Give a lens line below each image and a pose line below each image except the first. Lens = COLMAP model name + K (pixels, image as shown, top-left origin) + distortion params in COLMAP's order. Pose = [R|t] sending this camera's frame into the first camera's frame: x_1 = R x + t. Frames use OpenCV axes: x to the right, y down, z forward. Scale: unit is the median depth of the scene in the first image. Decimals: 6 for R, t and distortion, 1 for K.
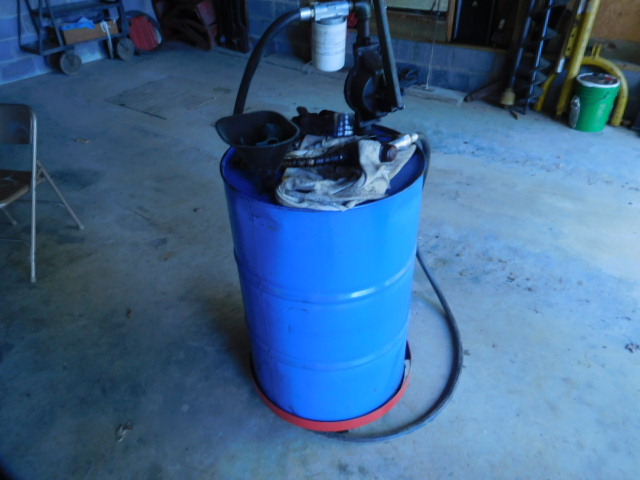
lens RADIAL K [[460.4, 0, 320.8], [0, 460.4, 243.0], [0, 0, 1]] dist [-0.005317, -0.004193]
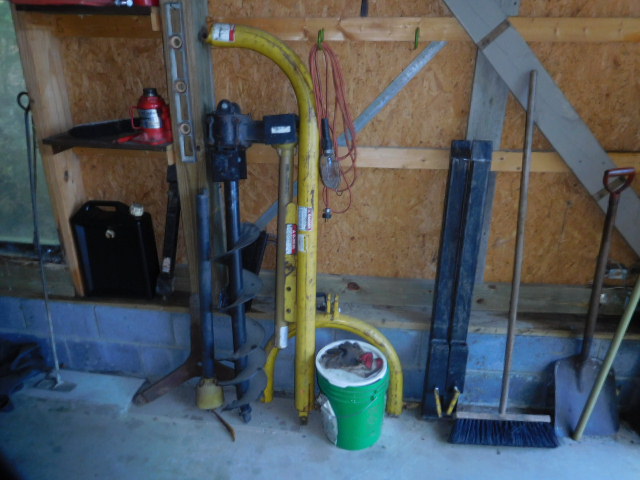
lens RADIAL K [[460.4, 0, 321.1], [0, 460.4, 238.0], [0, 0, 1]] dist [-0.005317, -0.004193]
pose [[0.867598, -0.156056, 0.472145, 0.325077], [0.267898, 0.946596, -0.179407, -0.389926], [-0.418933, 0.282140, 0.863072, 0.482613]]
